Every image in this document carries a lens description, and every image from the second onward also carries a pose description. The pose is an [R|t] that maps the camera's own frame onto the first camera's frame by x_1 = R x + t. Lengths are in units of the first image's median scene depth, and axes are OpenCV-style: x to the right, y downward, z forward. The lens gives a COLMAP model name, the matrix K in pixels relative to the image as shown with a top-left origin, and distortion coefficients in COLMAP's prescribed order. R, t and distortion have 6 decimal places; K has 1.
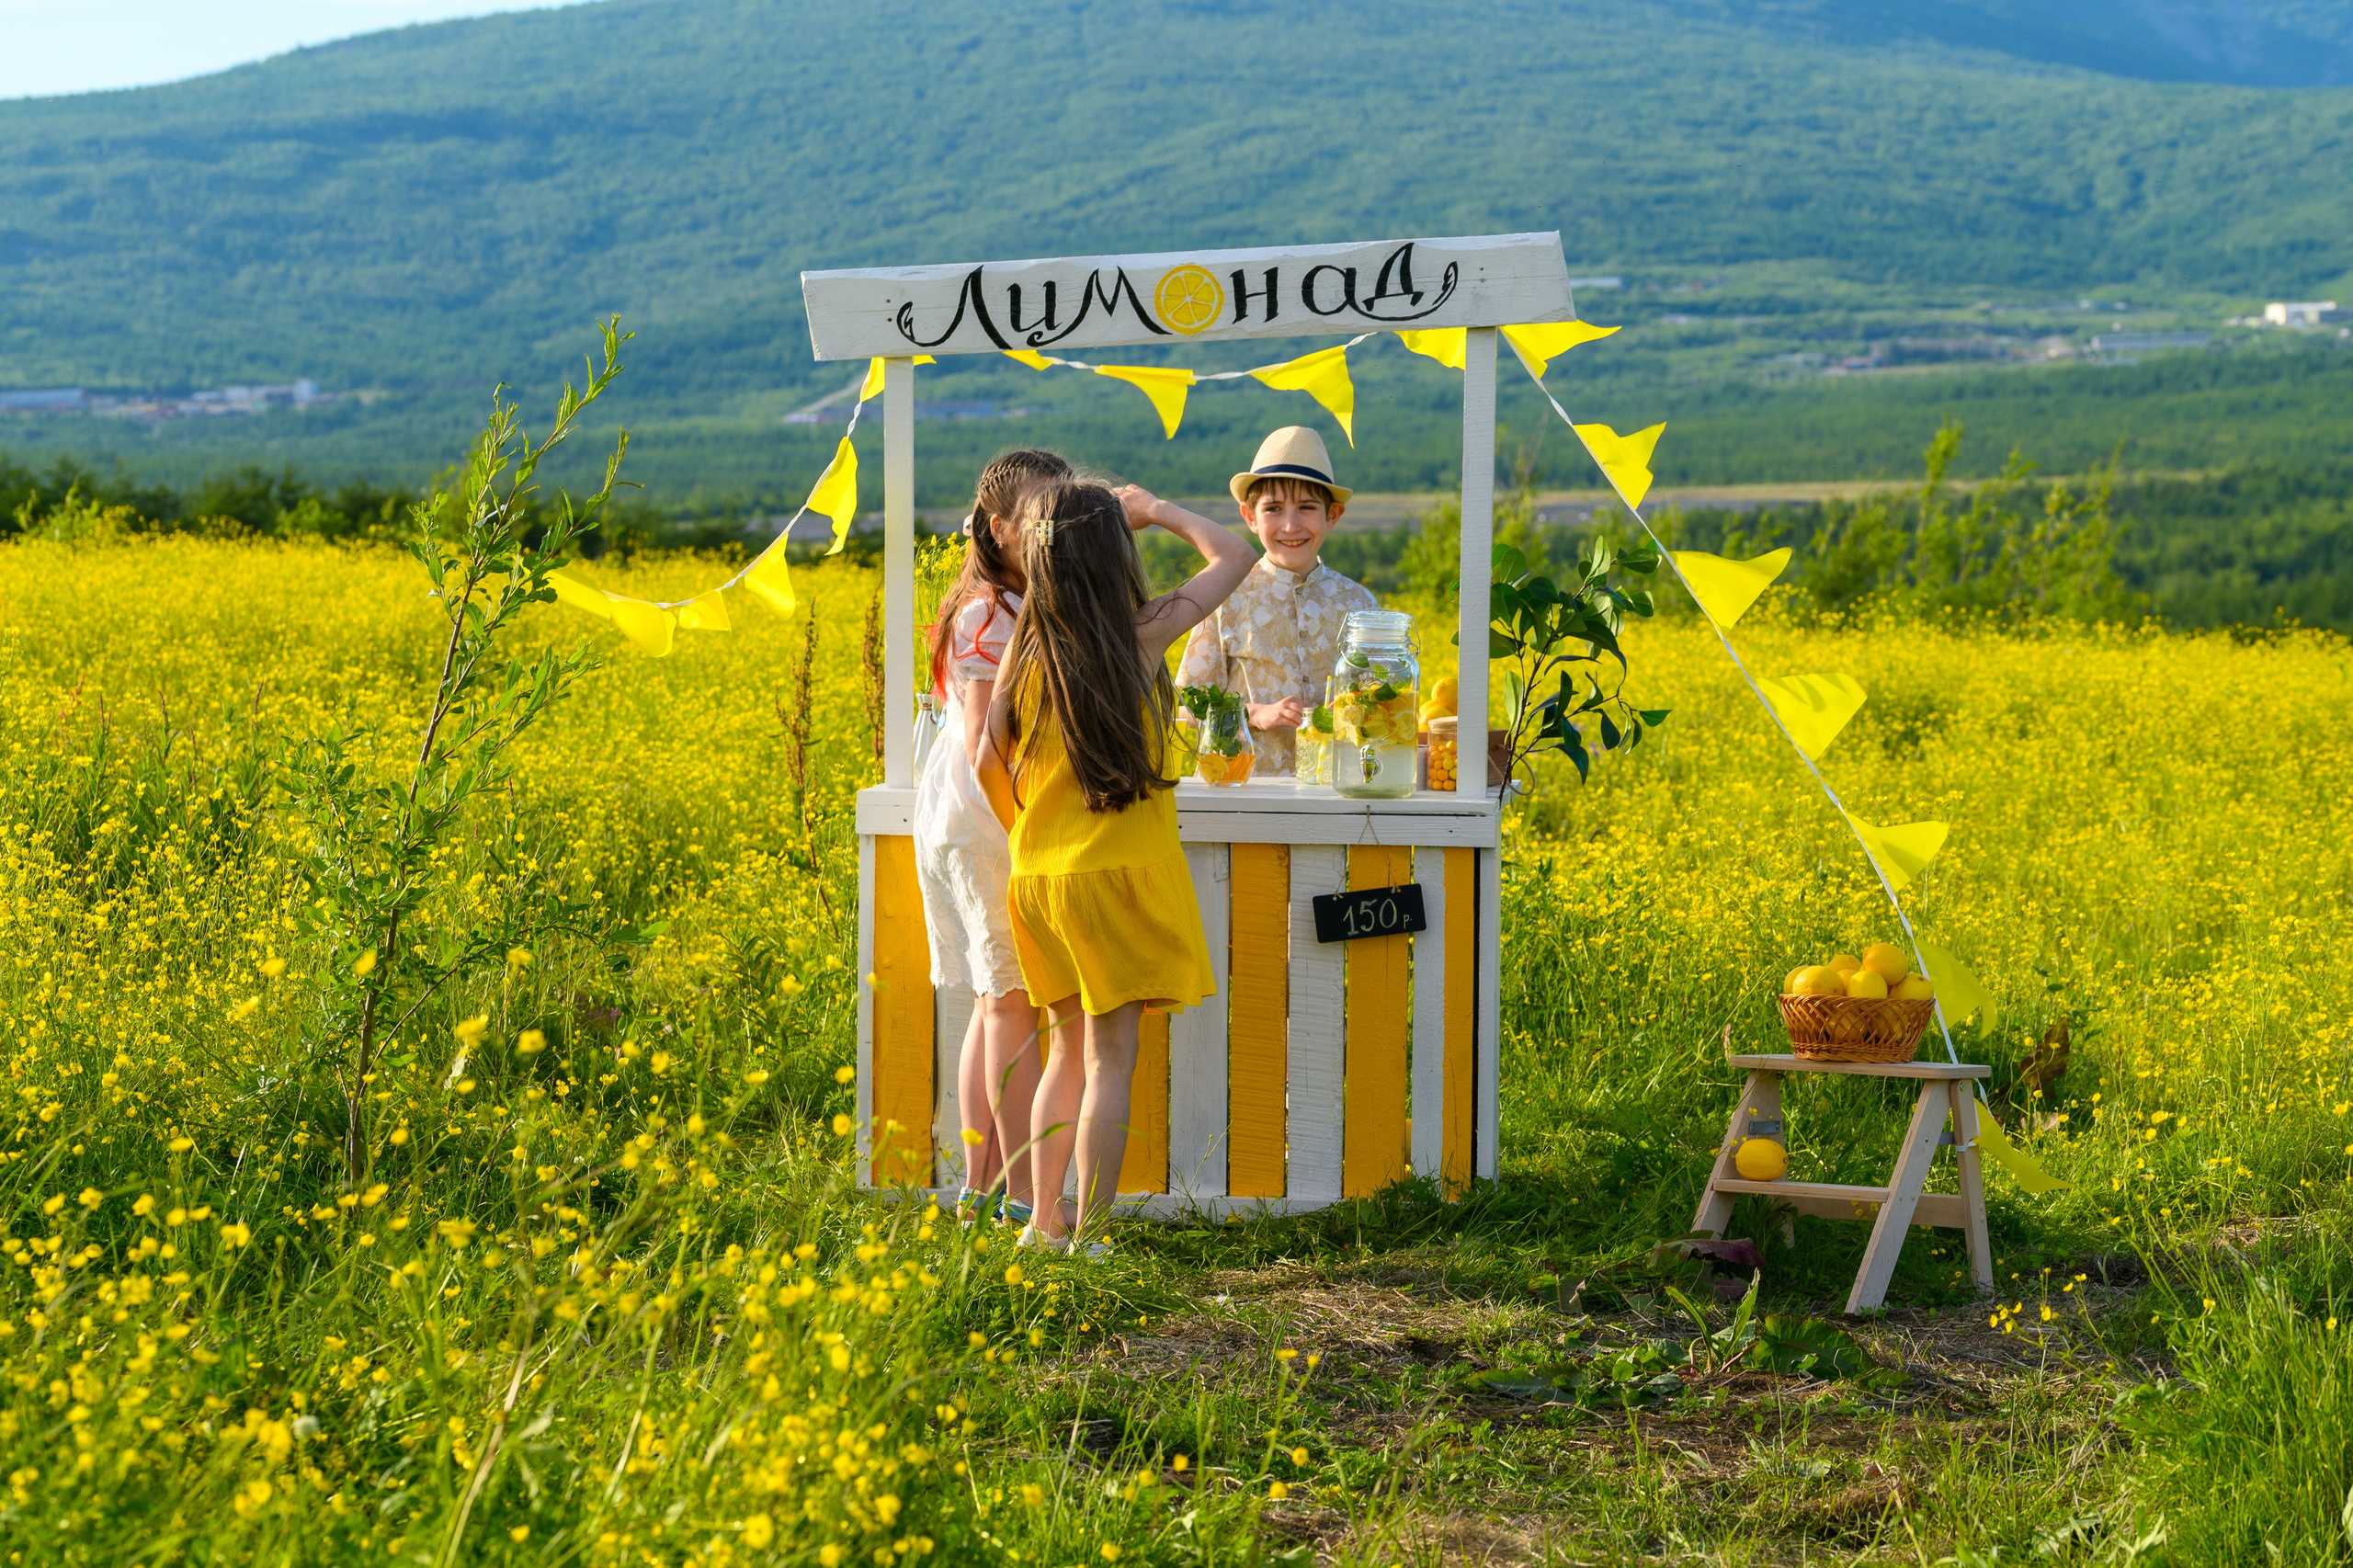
lens RADIAL K [[7025.4, 0, 1176.5], [0, 7025.4, 784.0], [0, 0, 1]] dist [0.033228, -0.339245]
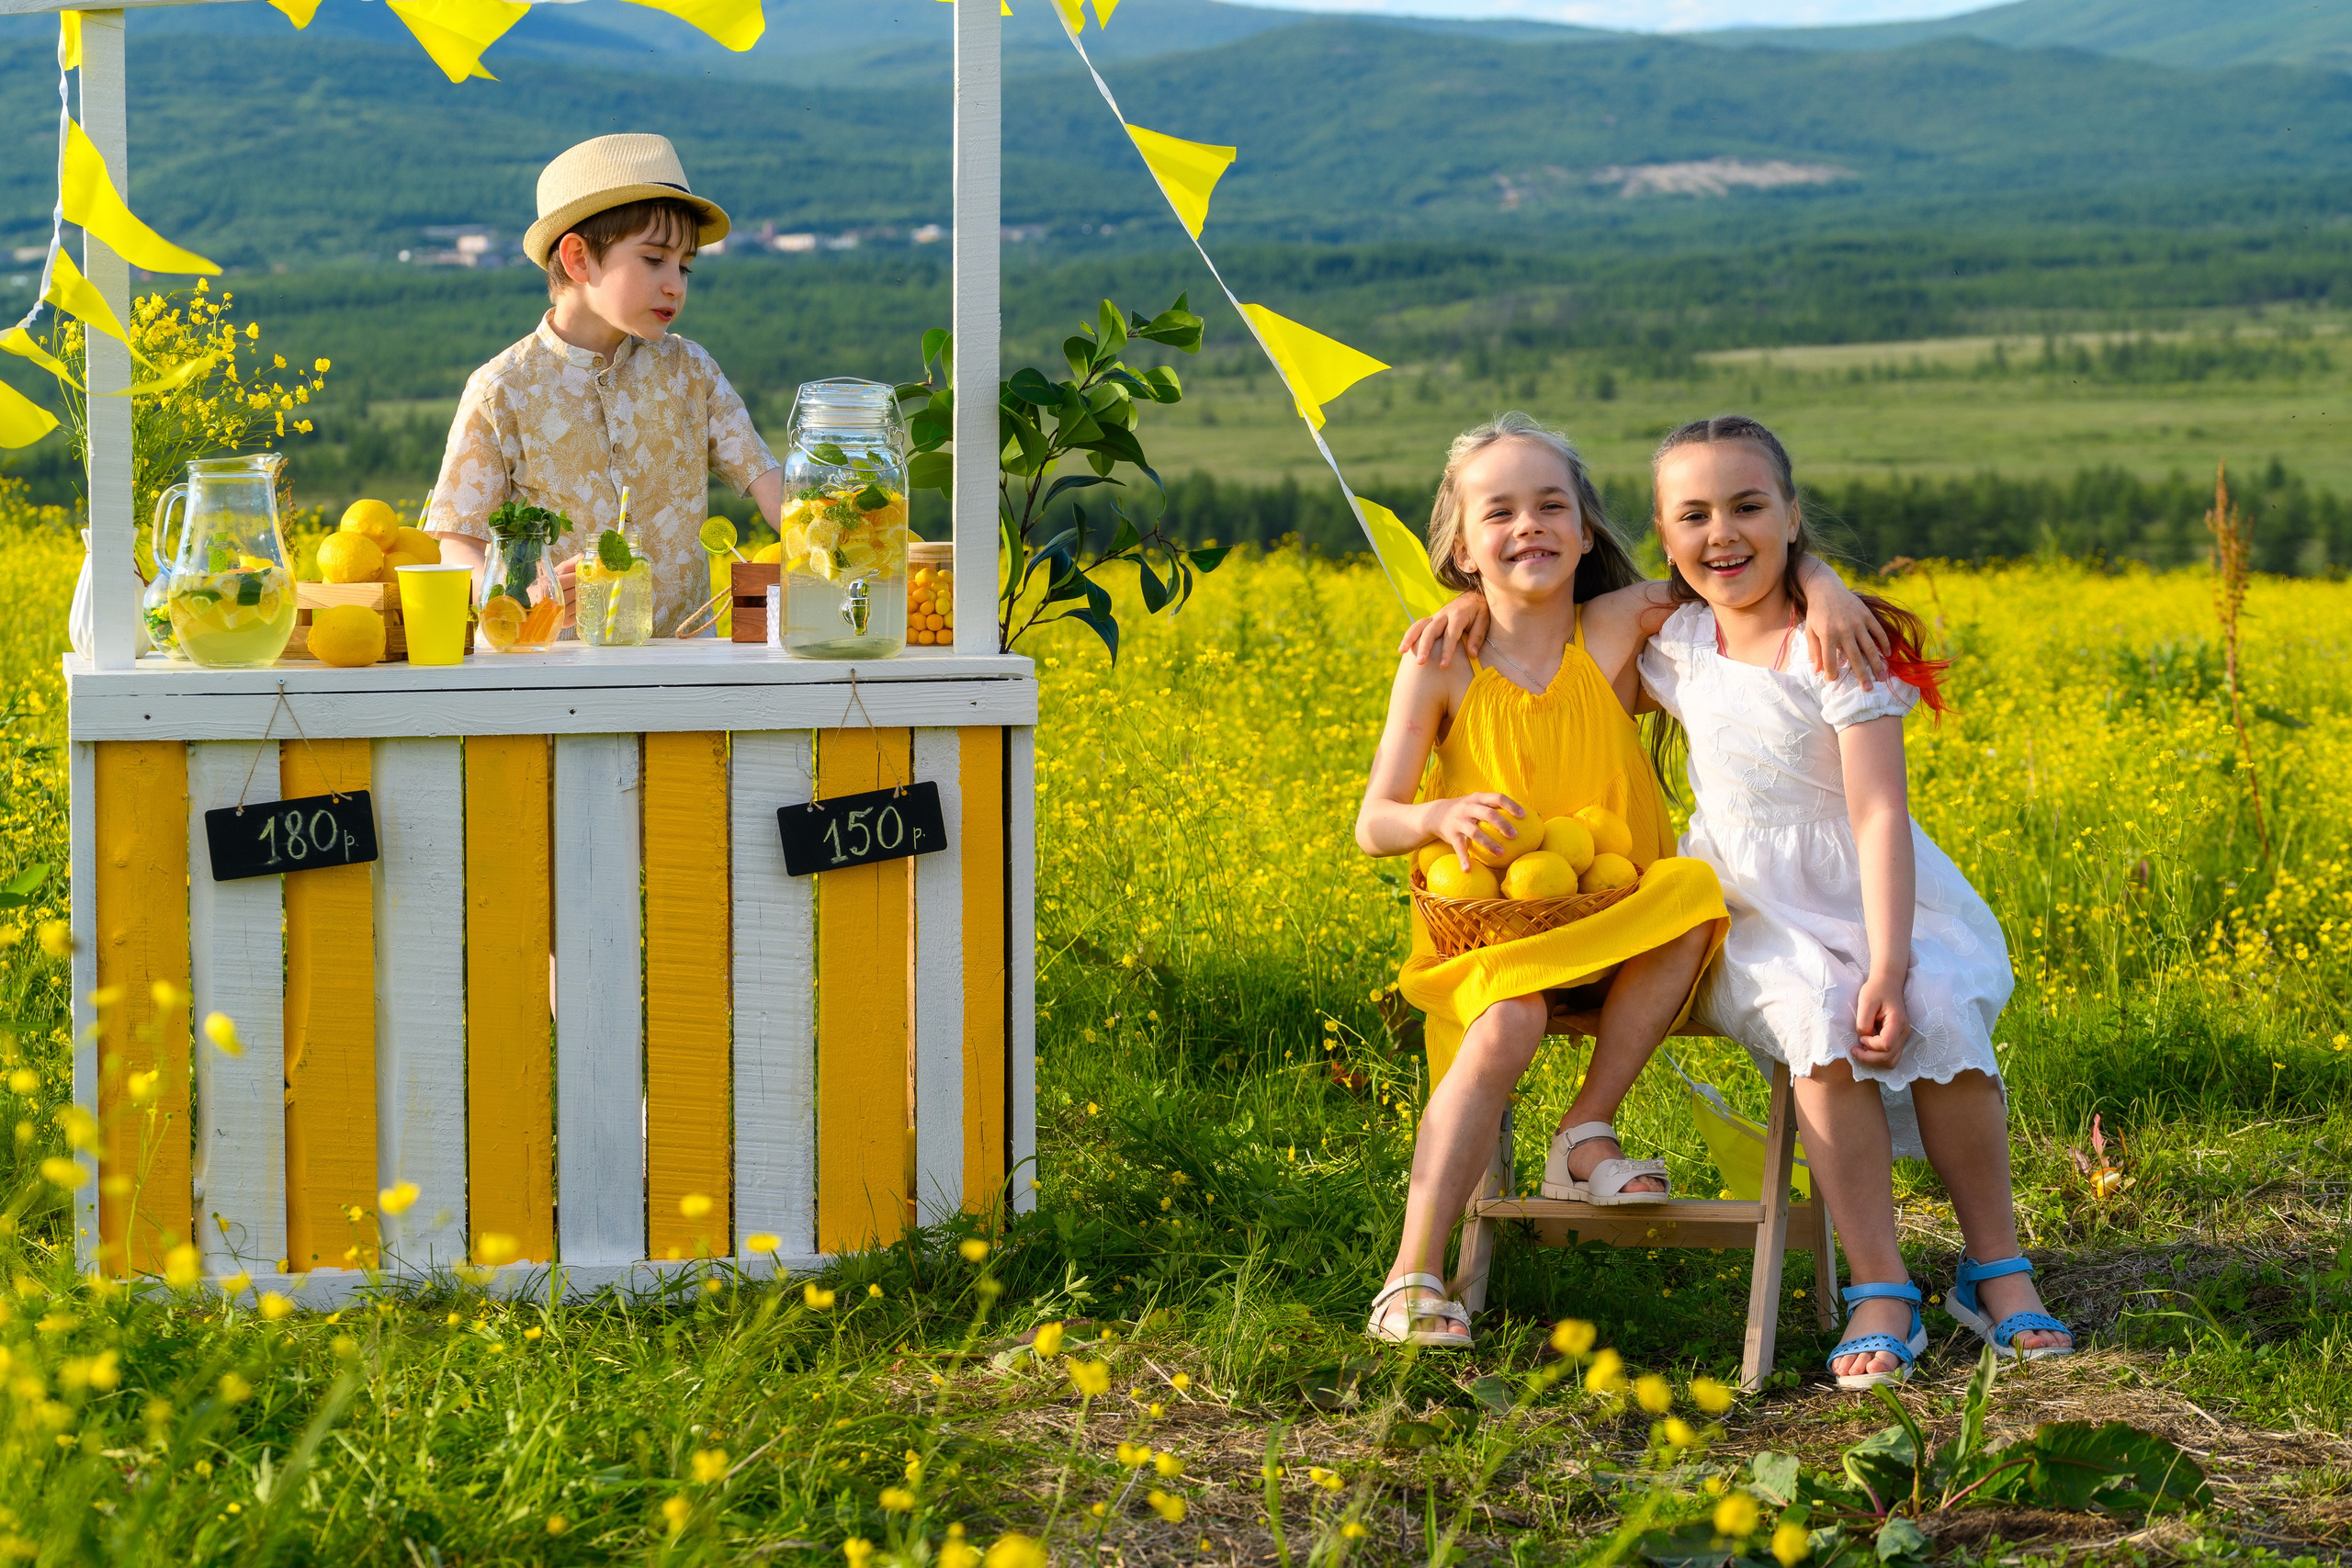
lens RADIAL K [[6761.2, 0, 1176.0], [0, 6761.2, 784.0], [0, 0, 1]] dist [-0.012859, 0.851846]
pose [[0.937160, -0.039597, 0.346645, -0.159491], [0.036359, 0.999213, 0.015843, 0.004651], [-0.346999, -0.002244, 0.937863, 0.360122]]
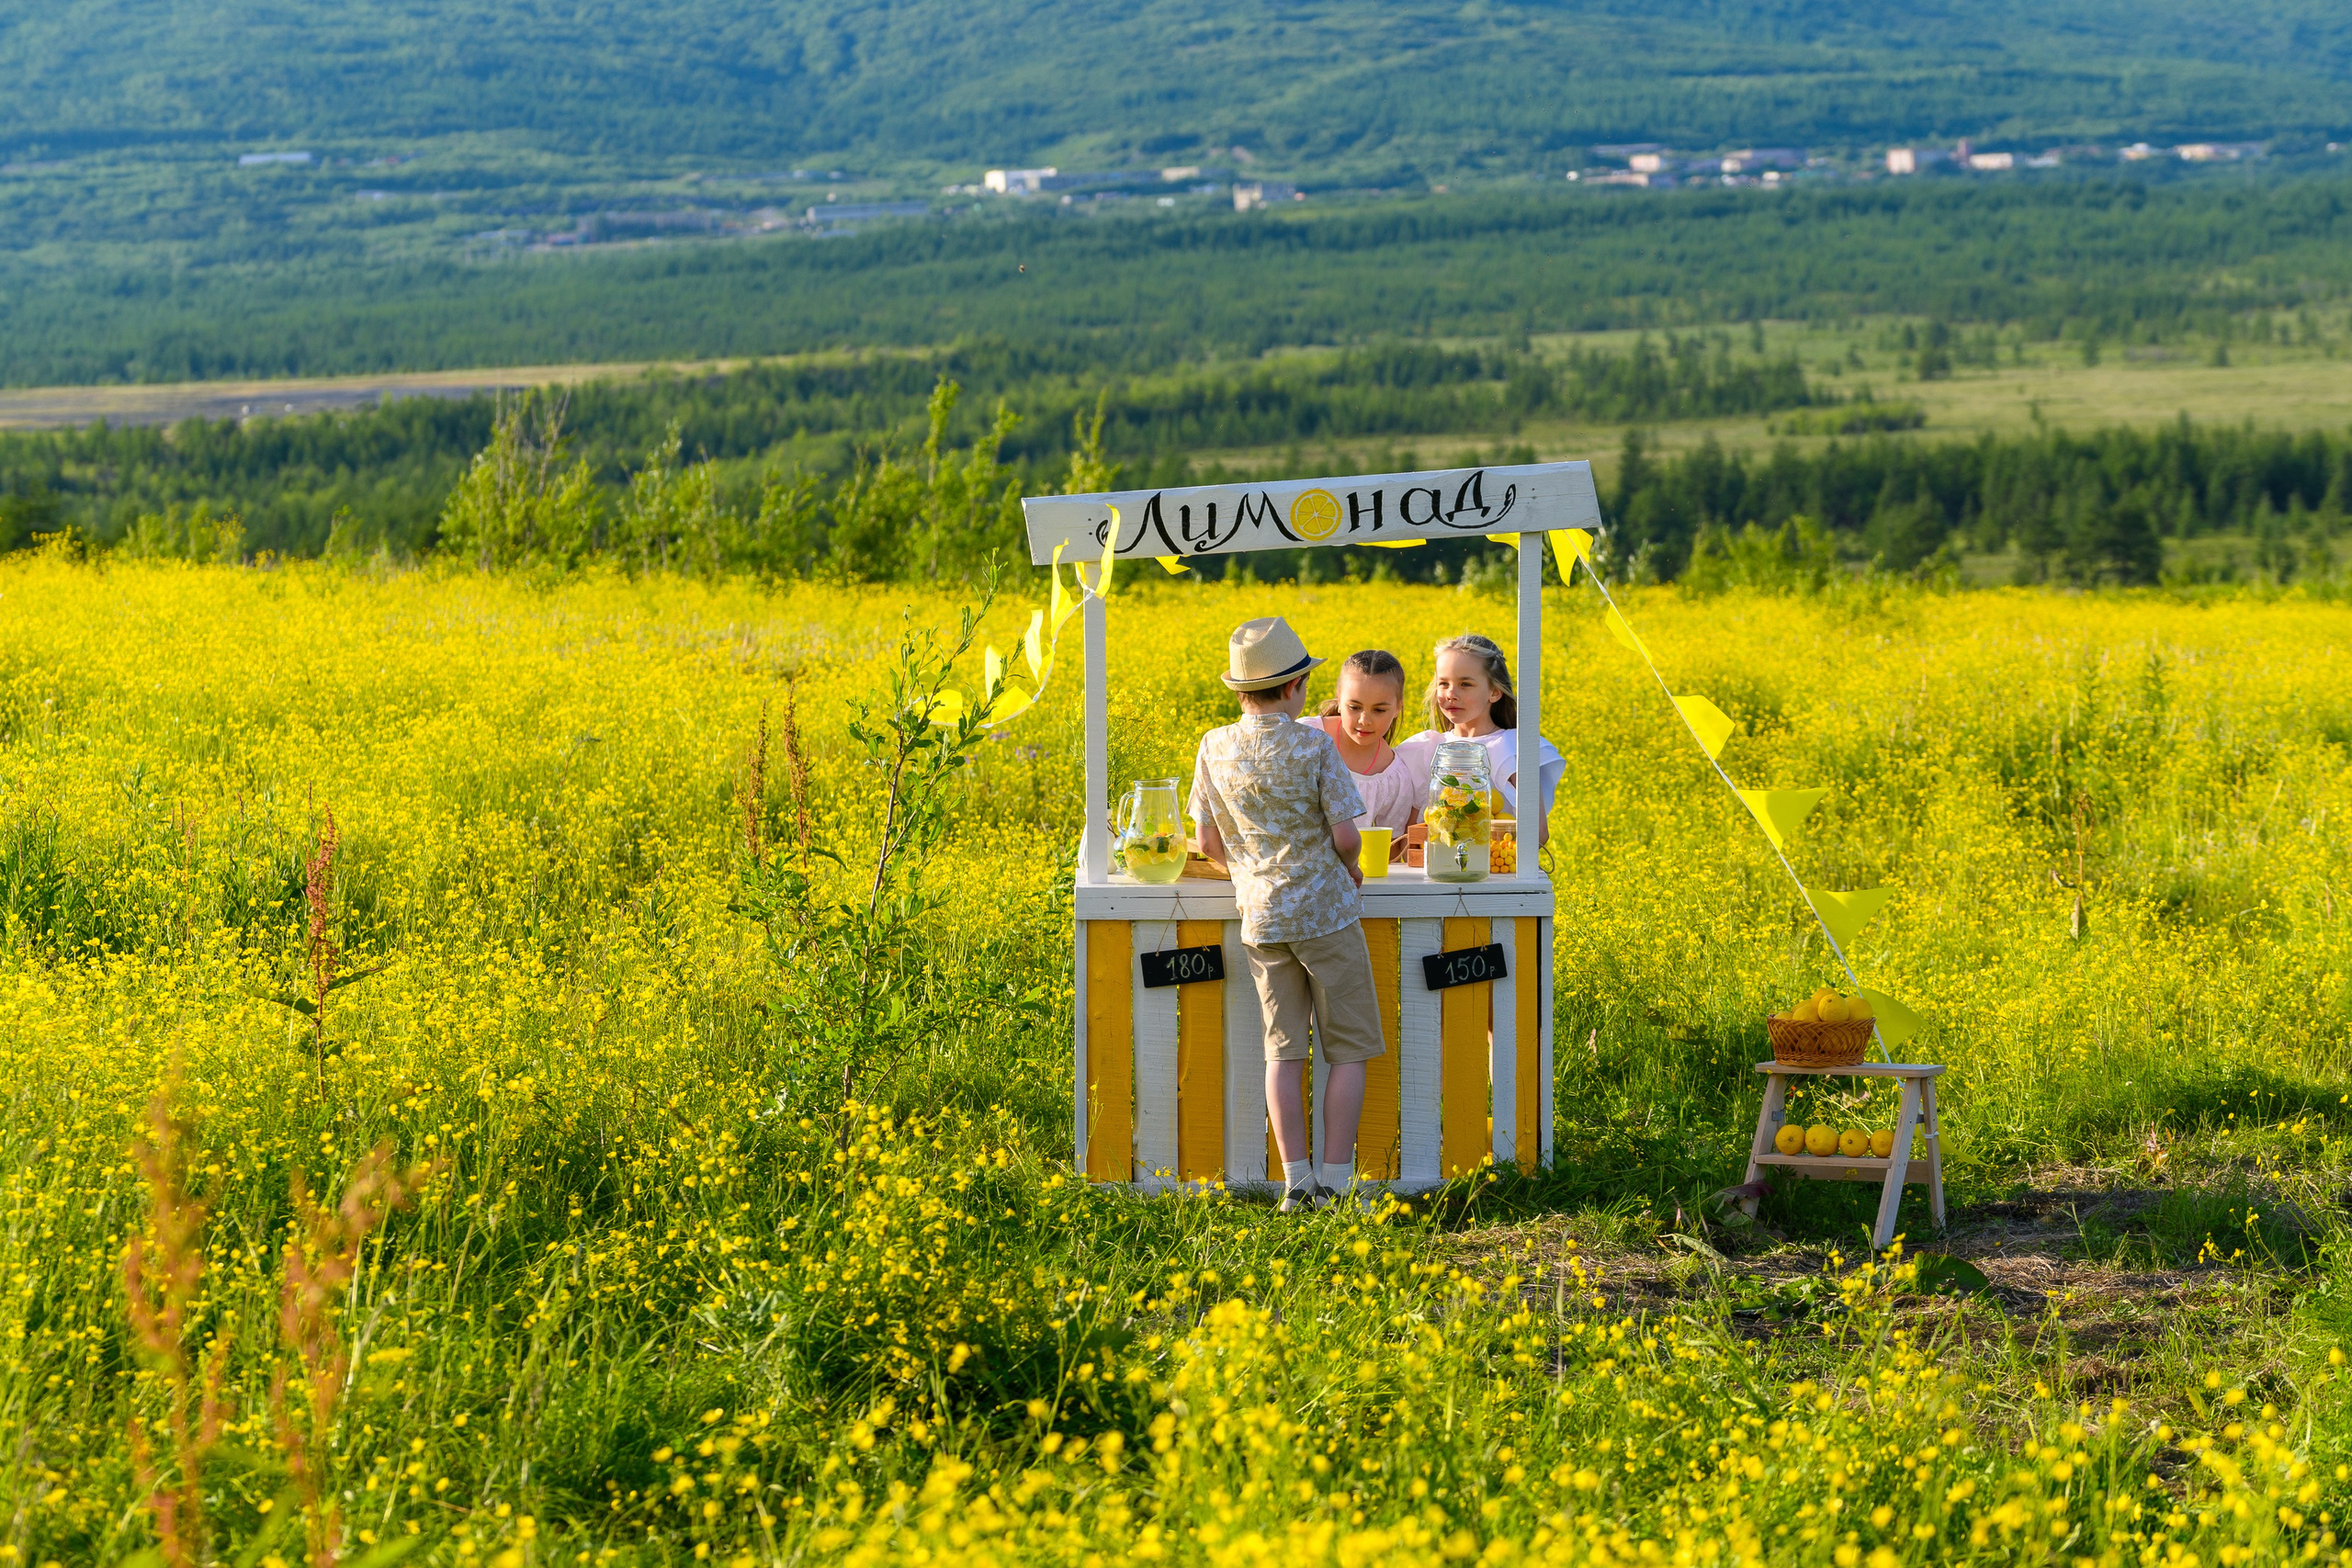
lens RADIAL K [[7513.7, 0, 1176.0], [0, 7513.7, 784.0], [0, 0, 1]] dist [-0.012669, 0.813472]
pose [[0.982349, -0.028672, 0.184847, -0.277083], [0.025870, 0.999511, 0.017550, -0.041240], [-0.185259, -0.012458, 0.982611, -0.388009]]
